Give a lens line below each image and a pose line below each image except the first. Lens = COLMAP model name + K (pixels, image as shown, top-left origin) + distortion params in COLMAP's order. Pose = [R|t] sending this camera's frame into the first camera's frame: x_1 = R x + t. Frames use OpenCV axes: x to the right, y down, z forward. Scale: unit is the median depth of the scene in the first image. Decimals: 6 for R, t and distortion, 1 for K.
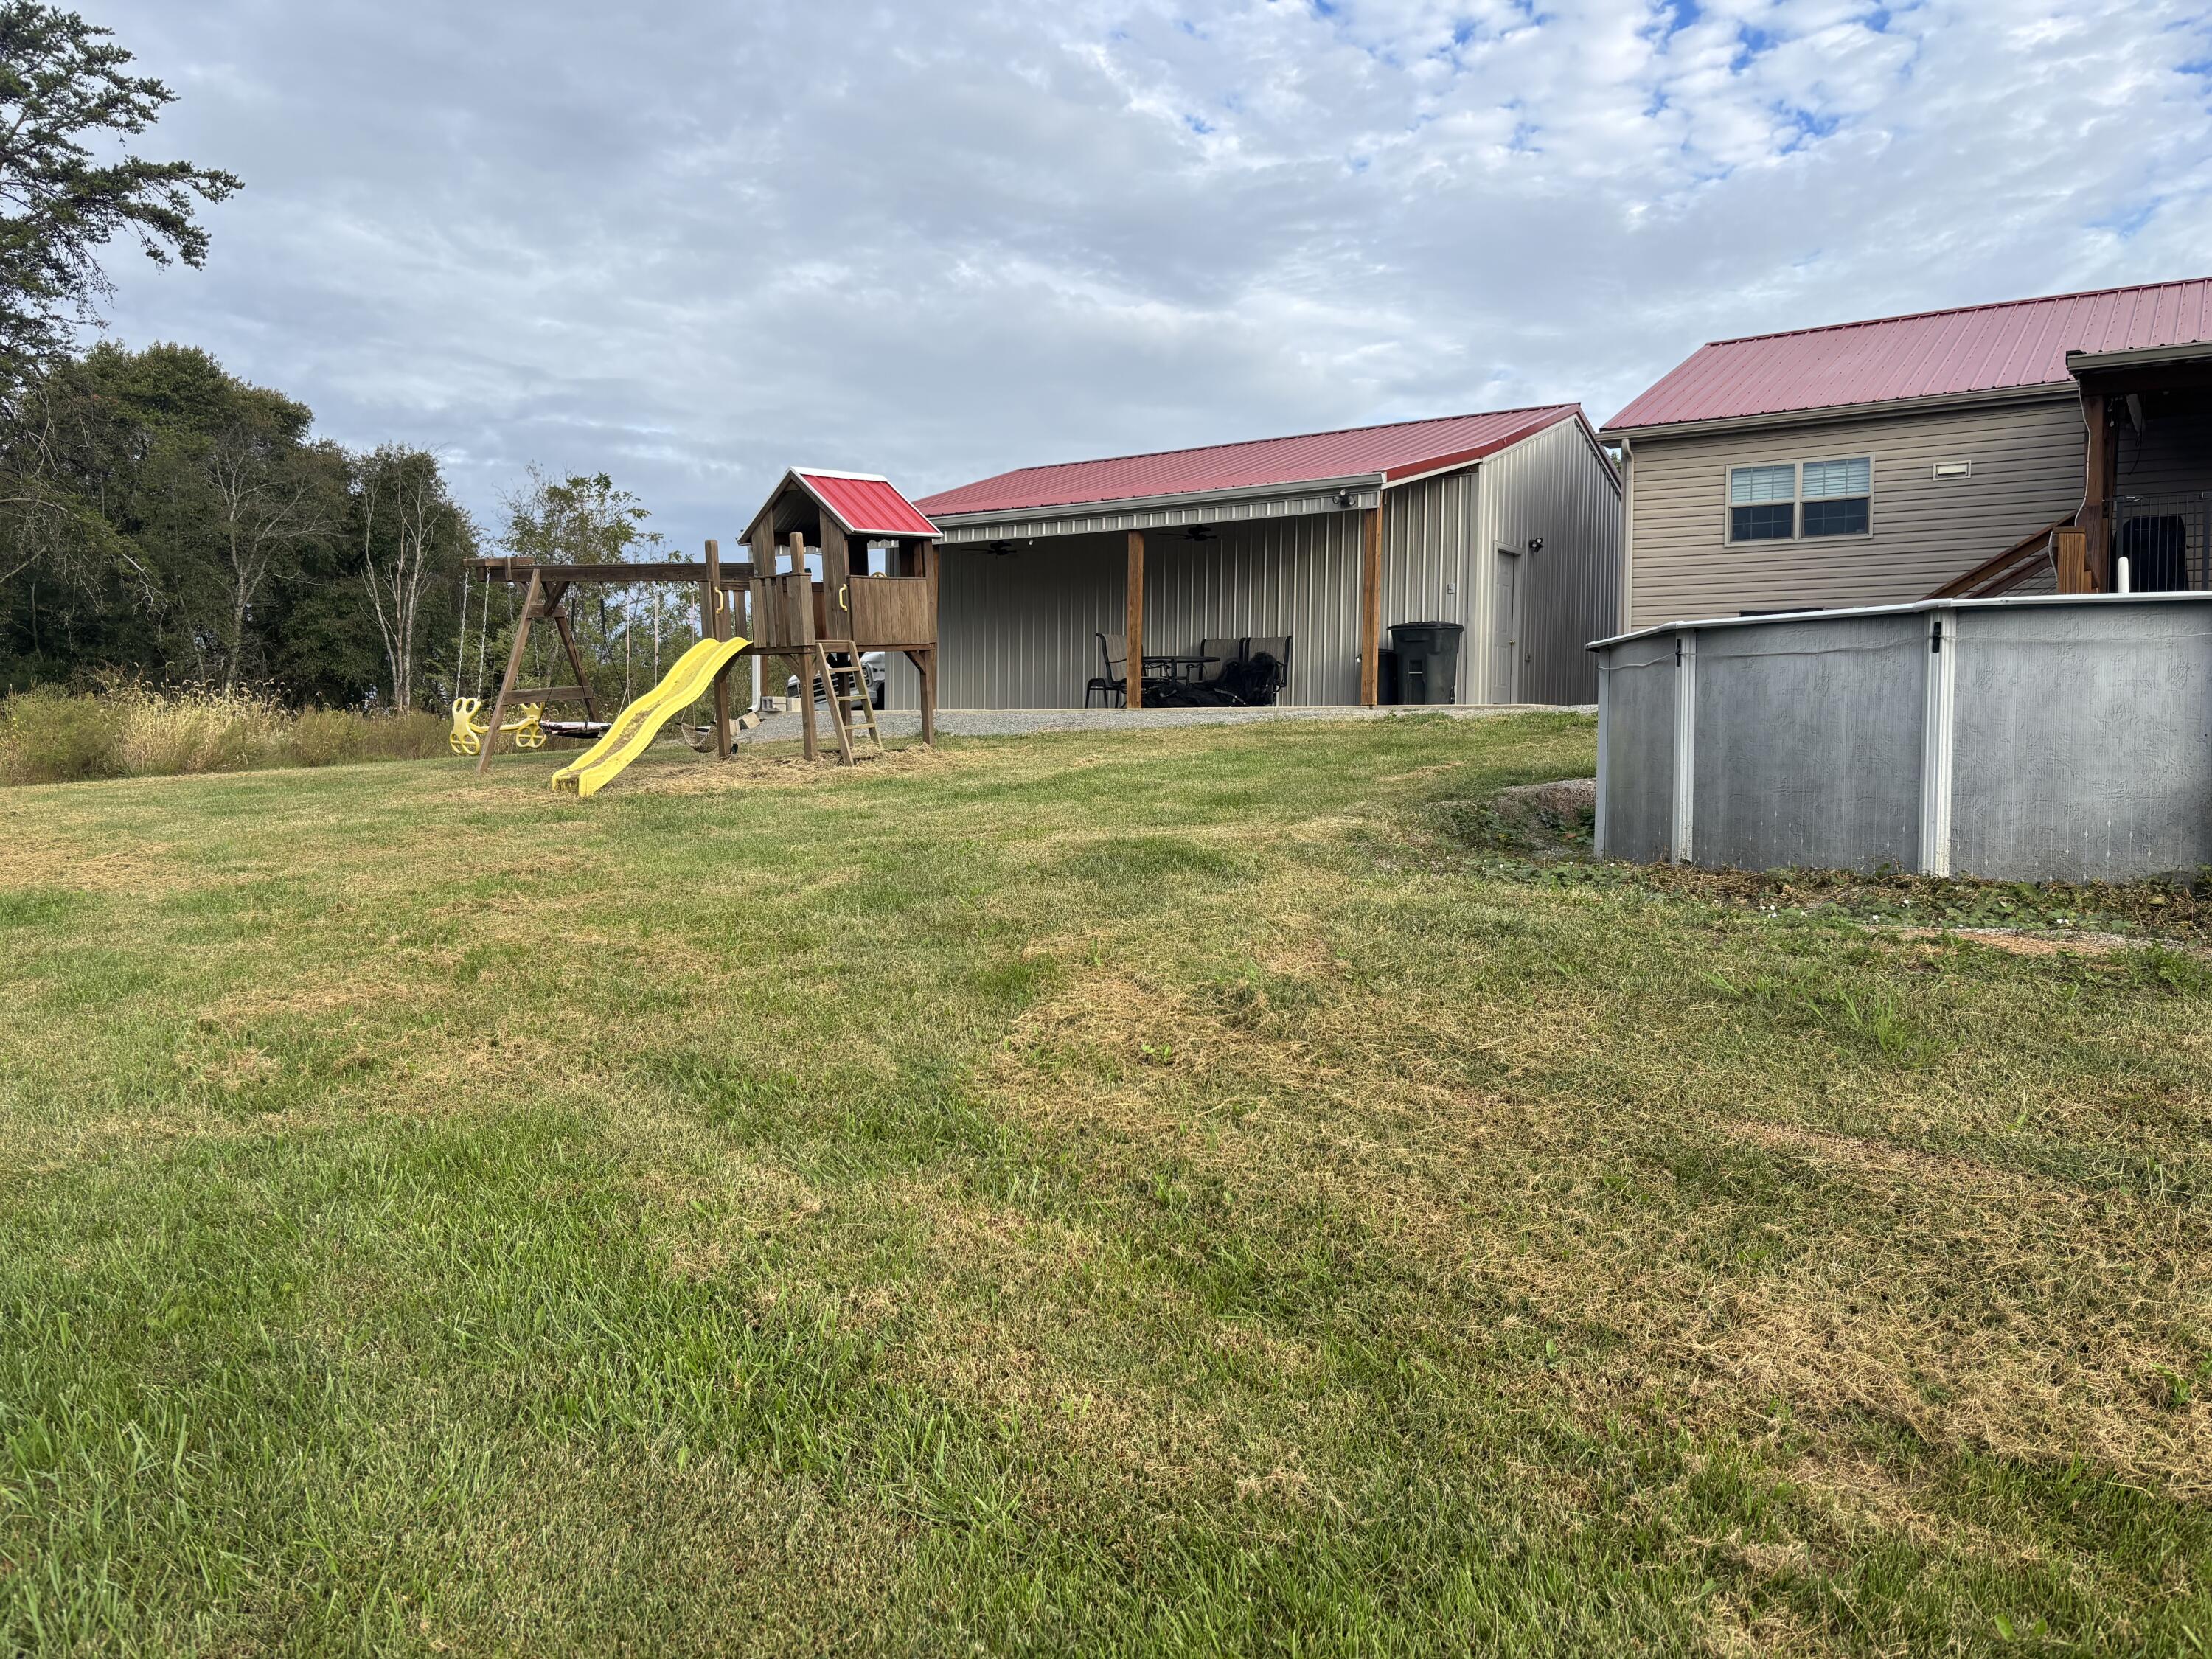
lens RADIAL K [[1666.2, 0, 1092.9], [0, 1666.2, 815.8], [0, 0, 1]] dist [0.039256, -0.047601]
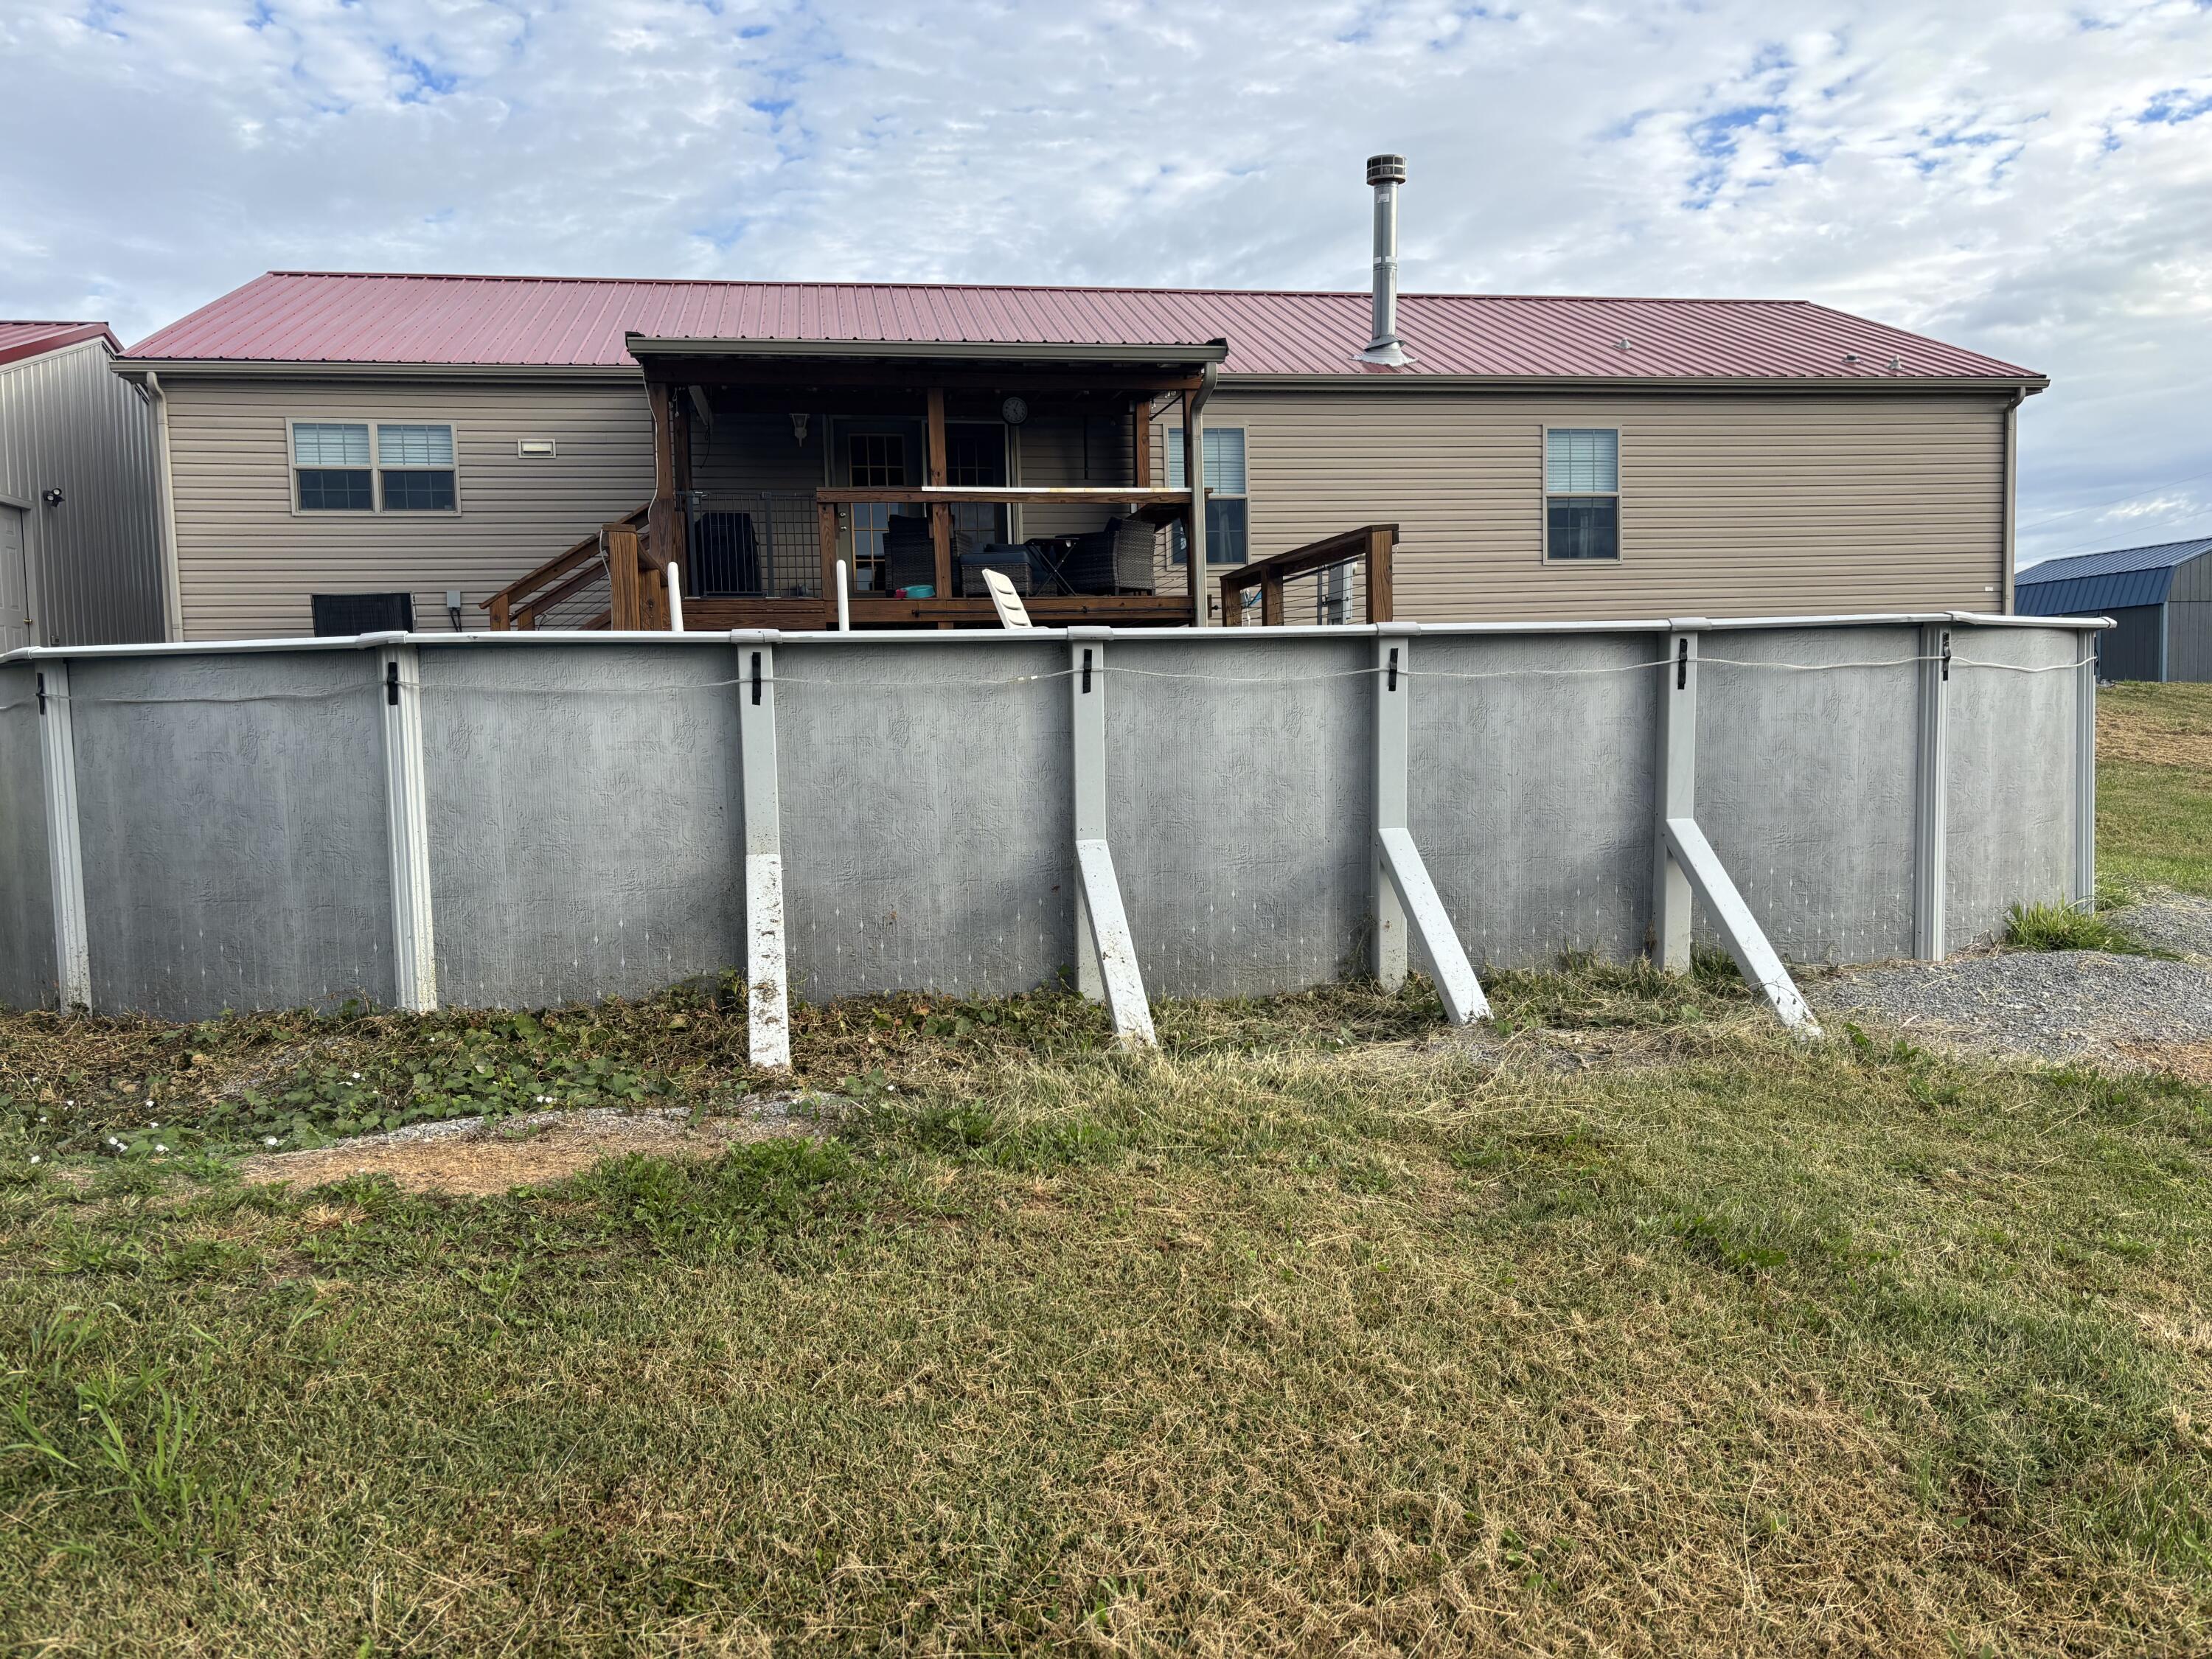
lens RADIAL K [[1666.2, 0, 1117.8], [0, 1666.2, 843.7], [0, 0, 1]] dist [0.039256, -0.047601]
pose [[0.721197, -0.079532, 0.688149, 0.200762], [0.052872, 0.996810, 0.059794, -0.057121], [-0.690709, -0.006739, 0.723101, 0.231938]]
